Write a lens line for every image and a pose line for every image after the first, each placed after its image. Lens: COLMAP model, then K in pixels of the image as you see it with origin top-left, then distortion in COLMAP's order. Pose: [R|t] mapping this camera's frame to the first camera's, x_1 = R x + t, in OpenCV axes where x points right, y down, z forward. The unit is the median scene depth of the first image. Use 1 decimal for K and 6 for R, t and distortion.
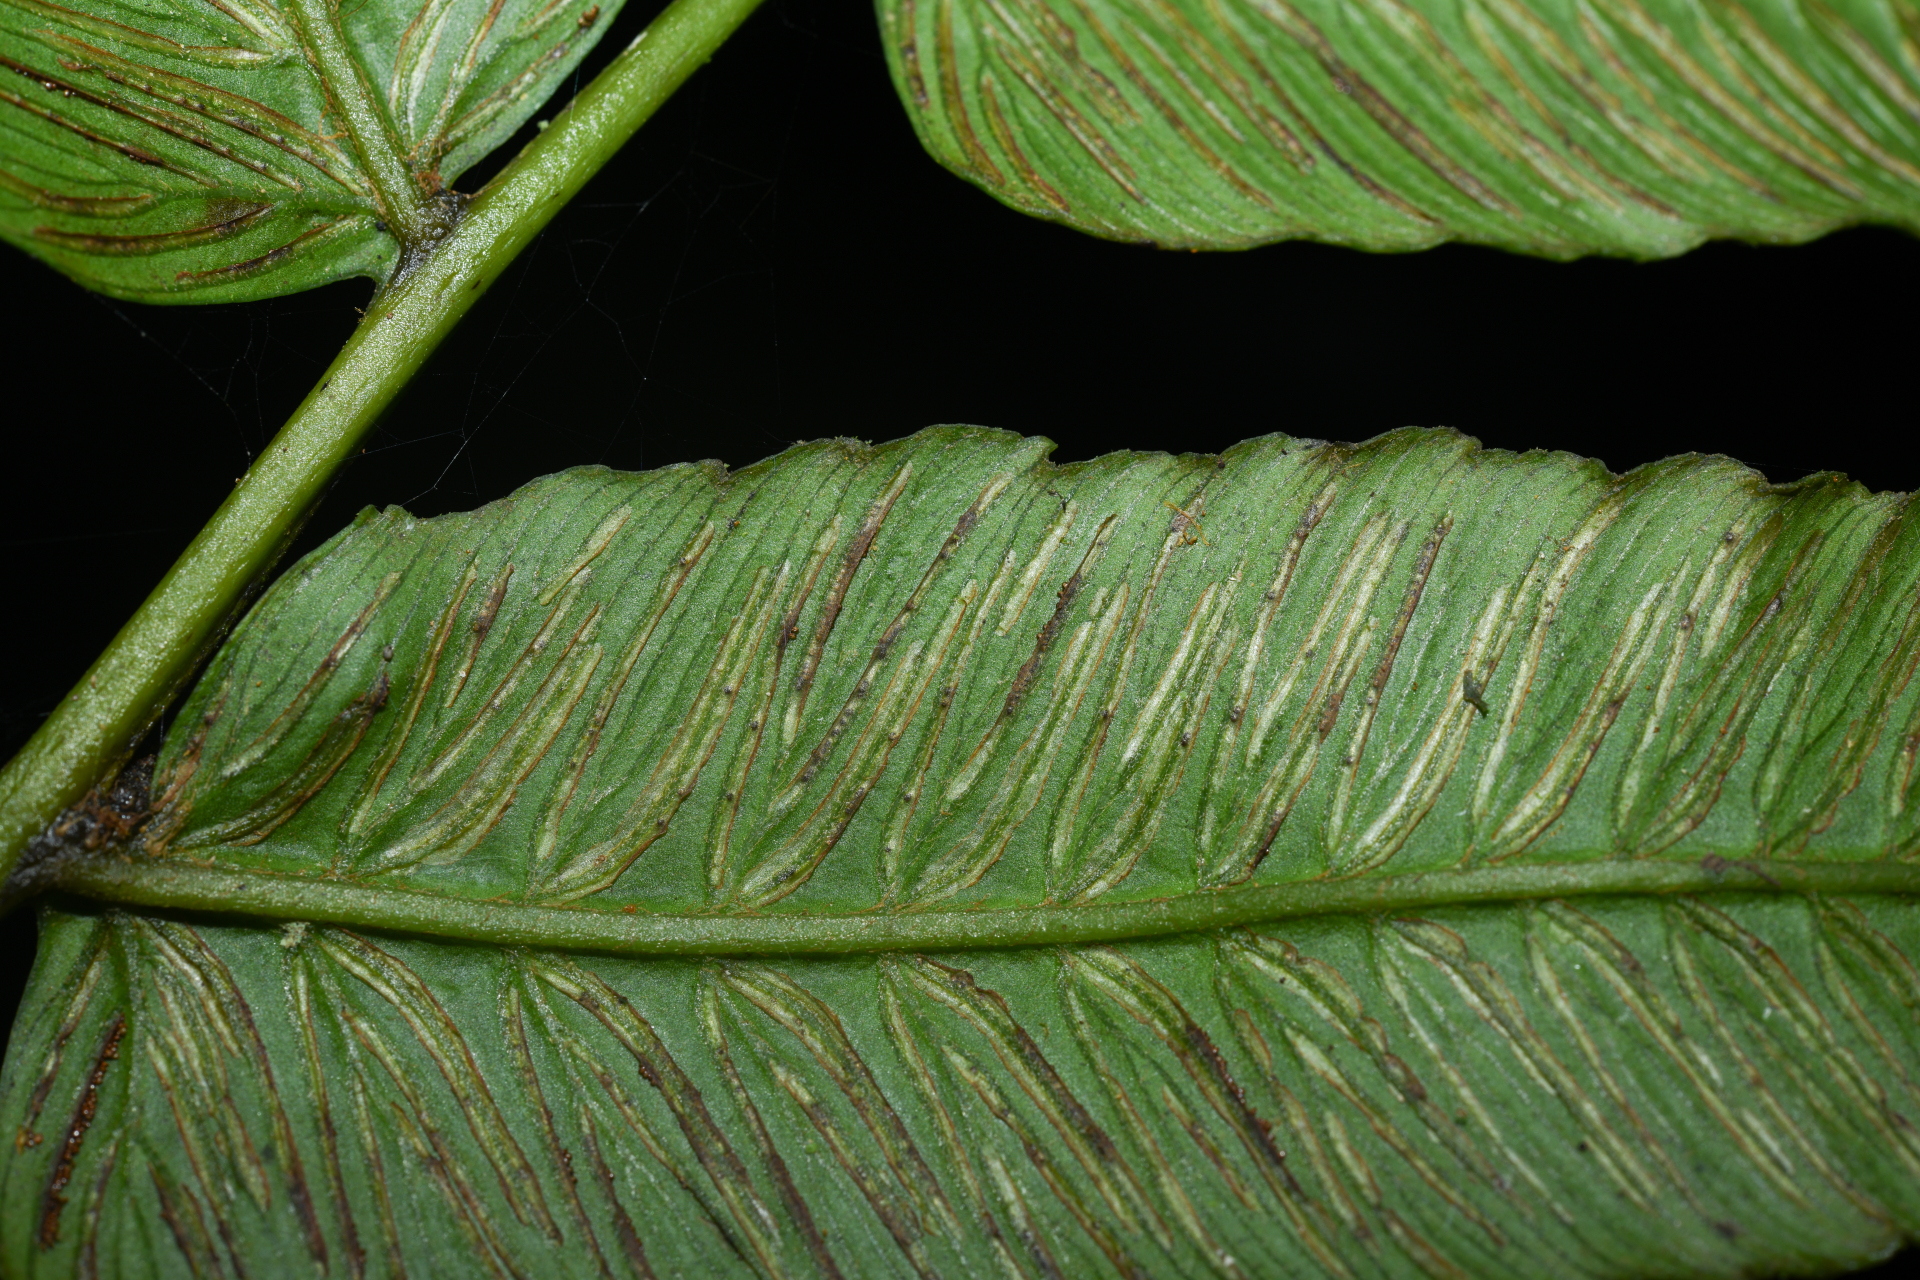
lens RADIAL K [[3433.9, 0, 983.0], [0, 3433.9, 694.6], [0, 0, 1]] dist [-0.074661, 0.126495]
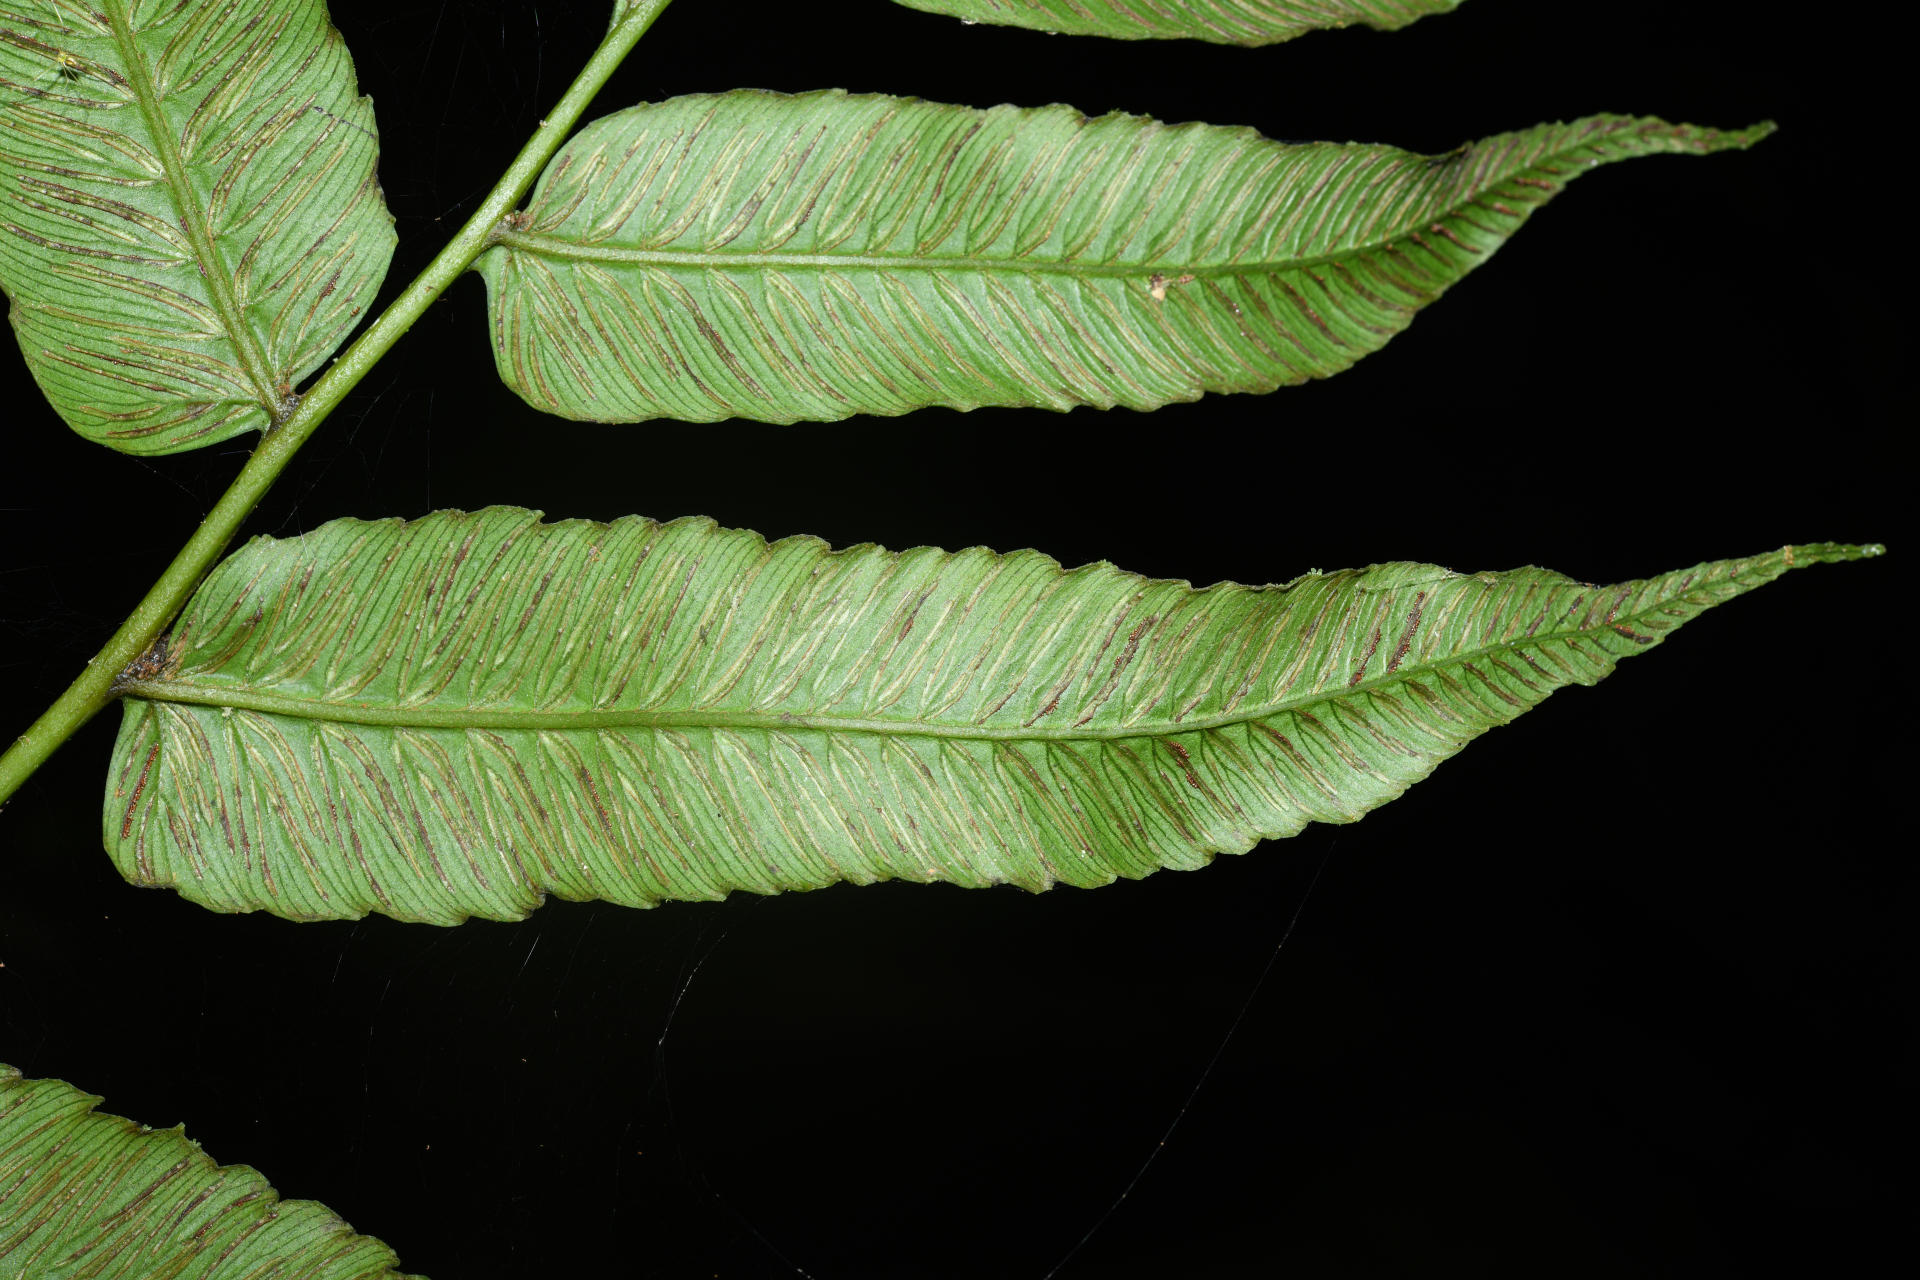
lens RADIAL K [[3077.5, 0, 960.0], [0, 3077.5, 640.0], [0, 0, 1]] dist [-0.071203, 0.499560]
pose [[0.993064, 0.041713, -0.109927, 0.546804], [-0.020286, 0.981716, 0.189269, -0.398490], [0.115812, -0.185726, 0.975753, -1.043744]]
